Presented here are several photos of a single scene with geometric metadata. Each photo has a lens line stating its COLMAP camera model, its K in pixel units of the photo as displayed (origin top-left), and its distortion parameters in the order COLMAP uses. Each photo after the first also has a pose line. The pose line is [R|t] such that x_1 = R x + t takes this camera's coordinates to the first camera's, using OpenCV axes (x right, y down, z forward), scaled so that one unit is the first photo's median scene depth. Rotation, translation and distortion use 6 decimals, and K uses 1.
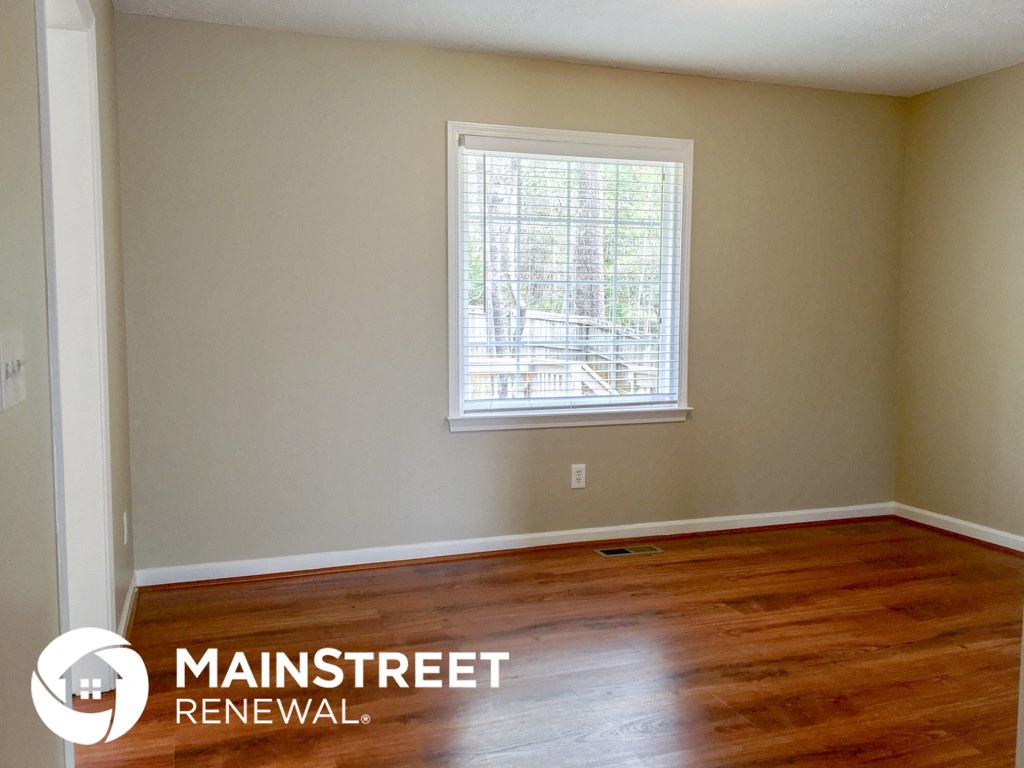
lens RADIAL K [[903.4, 0, 508.5], [0, 903.4, 382.6], [0, 0, 1]] dist [0.085535, -0.035576]
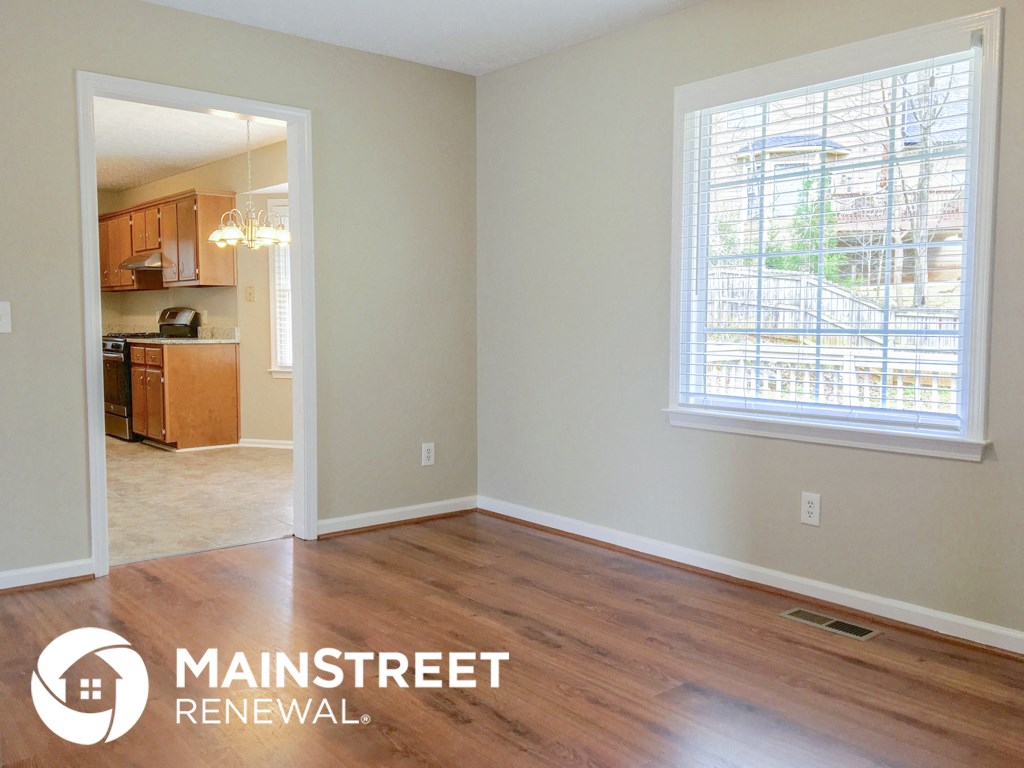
lens RADIAL K [[903.4, 0, 492.4], [0, 903.4, 389.3], [0, 0, 1]] dist [0.085535, -0.035576]
pose [[0.327986, 0.073420, -0.941825, 0.750658], [-0.078765, 0.995629, 0.050185, -0.013752], [0.941393, 0.057723, 0.332335, 0.527552]]
